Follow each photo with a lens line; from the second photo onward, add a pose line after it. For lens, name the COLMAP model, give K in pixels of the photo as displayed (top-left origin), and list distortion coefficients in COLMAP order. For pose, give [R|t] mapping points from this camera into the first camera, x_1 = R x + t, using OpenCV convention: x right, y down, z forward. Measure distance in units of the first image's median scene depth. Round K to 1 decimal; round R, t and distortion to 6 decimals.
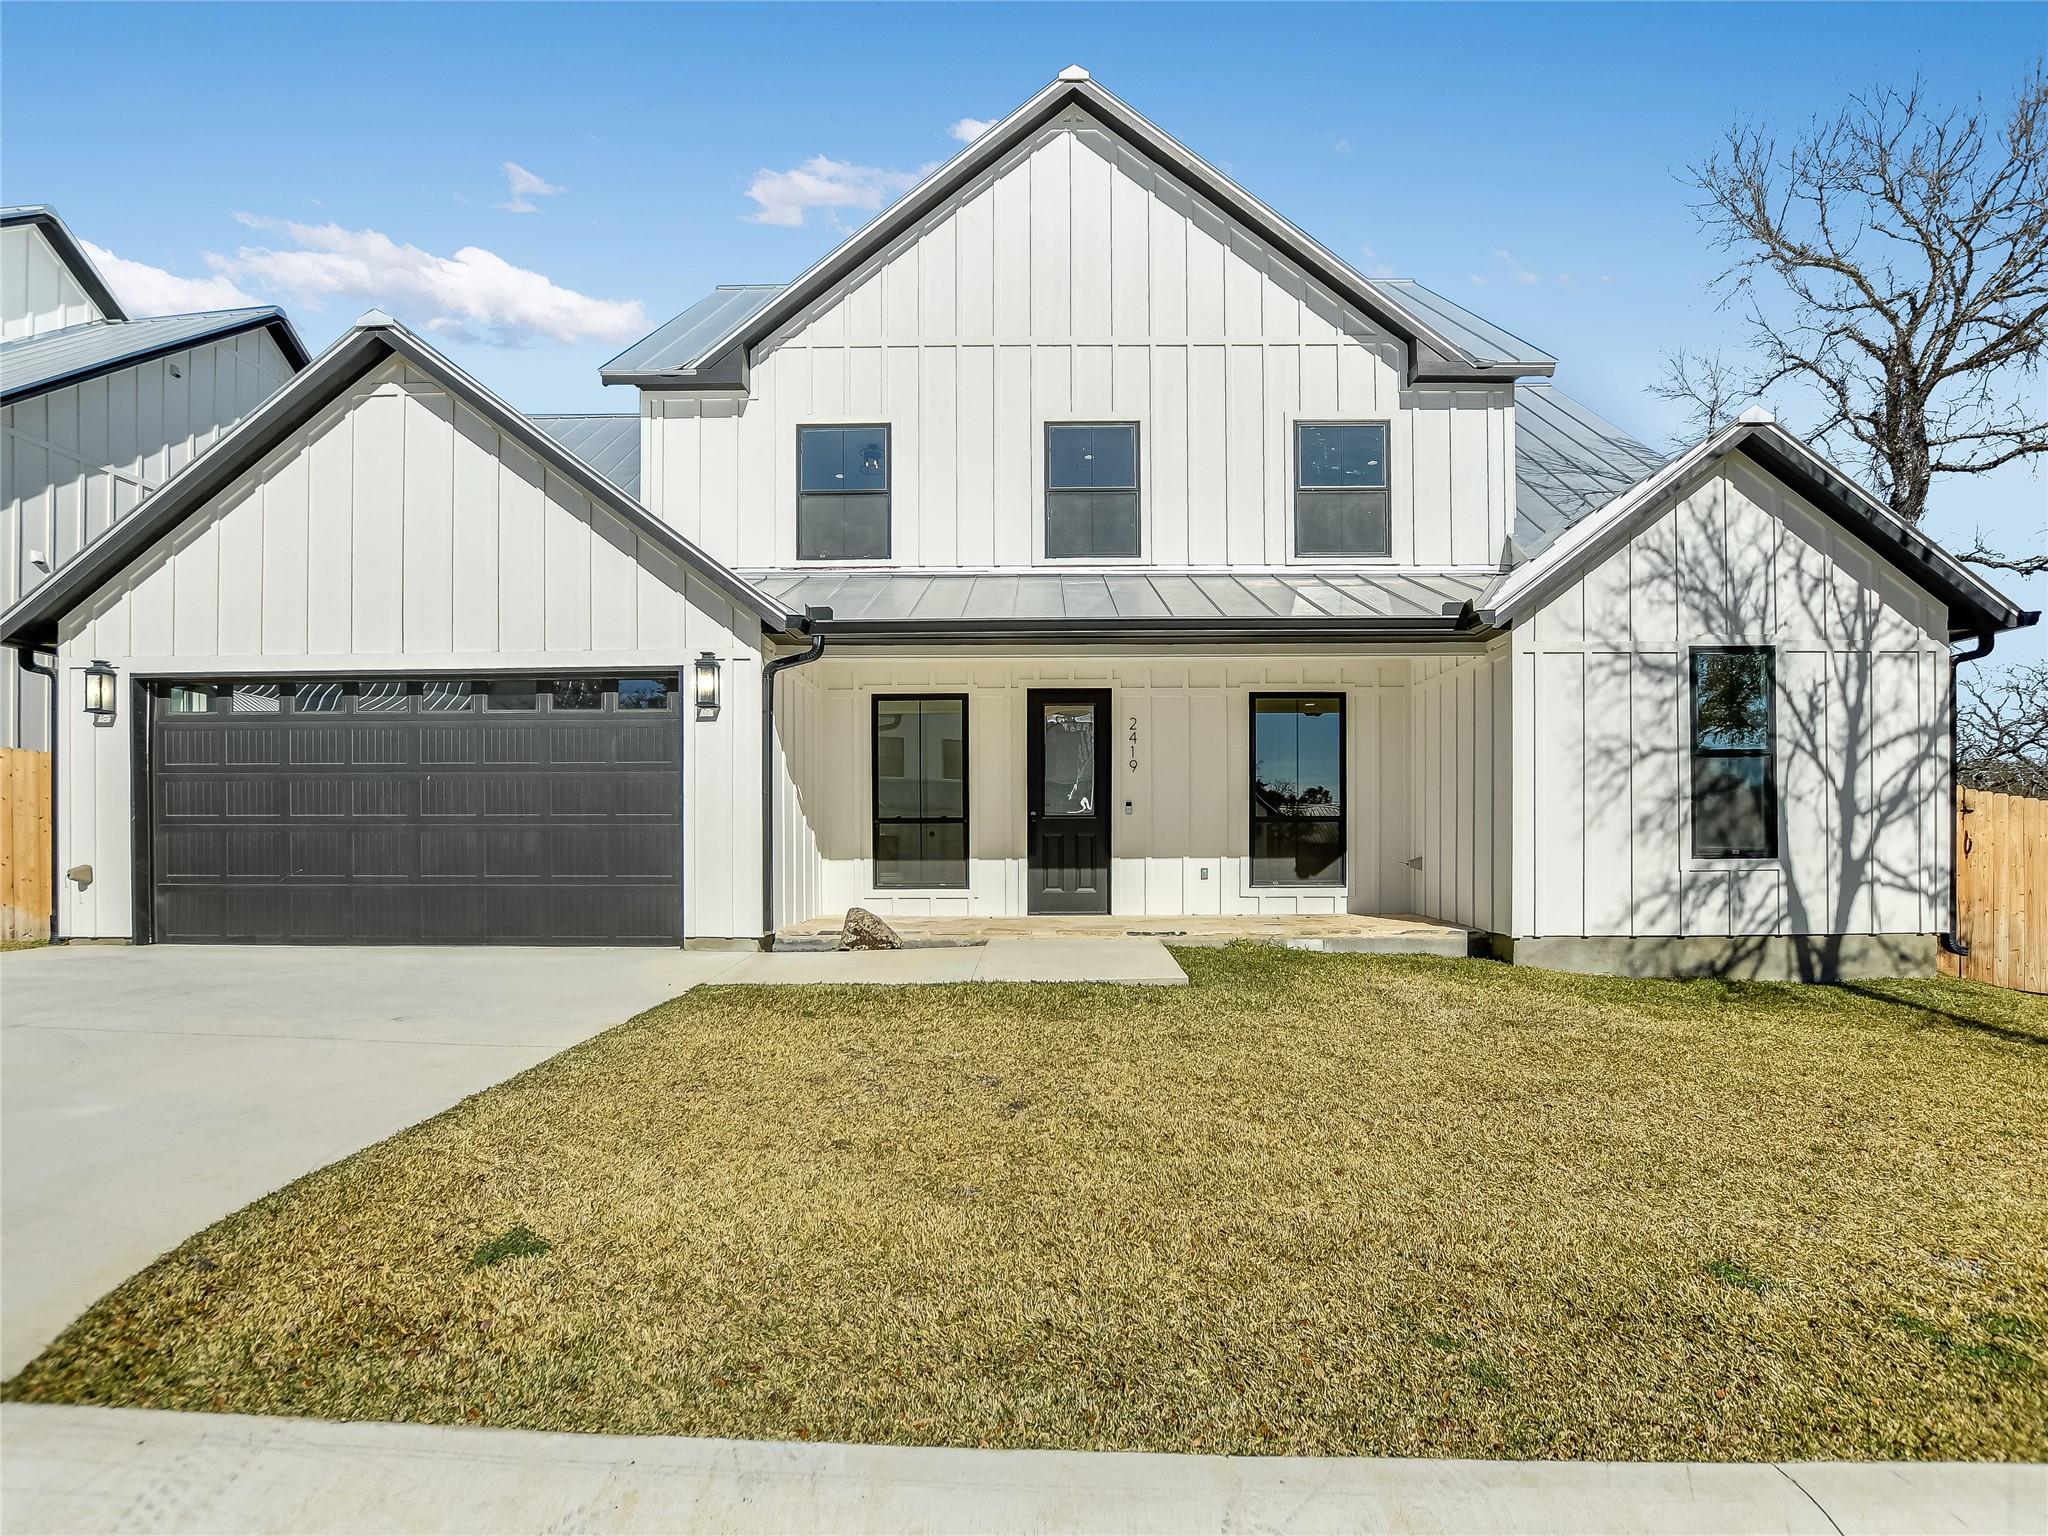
lens RADIAL K [[1111.0, 0, 1025.0], [0, 1111.0, 790.7], [0, 0, 1]] dist [-0.003439, -0.000447]
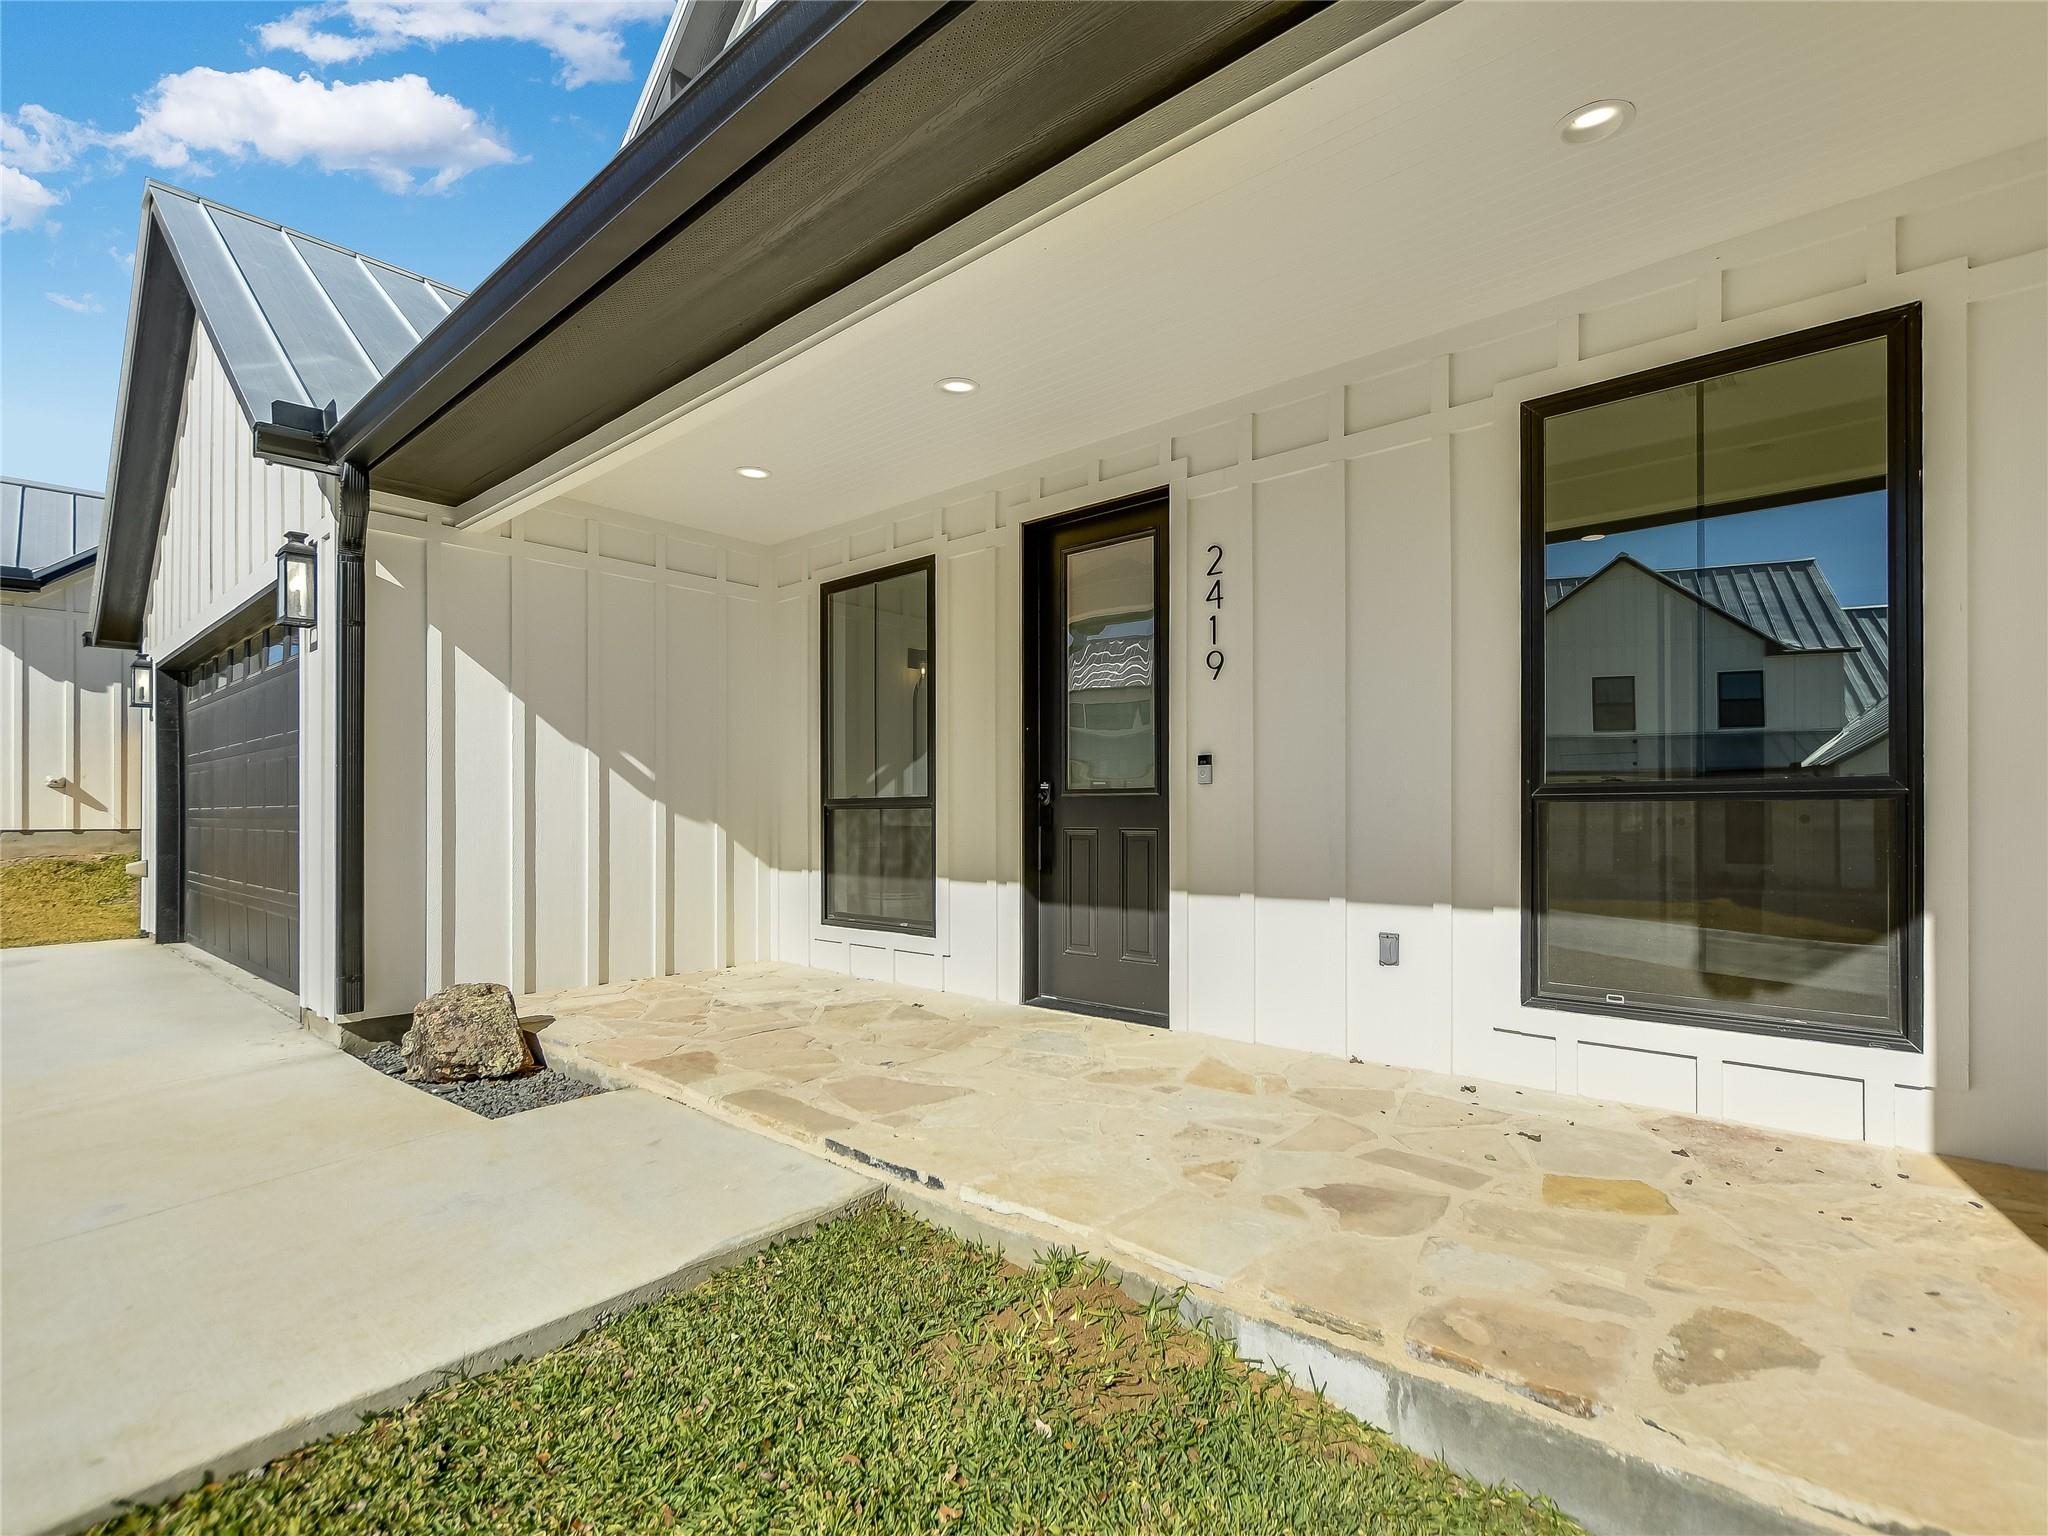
lens RADIAL K [[1001.3, 0, 1025.3], [0, 1001.3, 787.6], [0, 0, 1]] dist [-0.009136, -0.000285]
pose [[0.740929, -0.016535, -0.671380, 0.289743], [0.031565, 0.999449, 0.010220, 0.016368], [0.670841, -0.028764, 0.741043, 0.688505]]
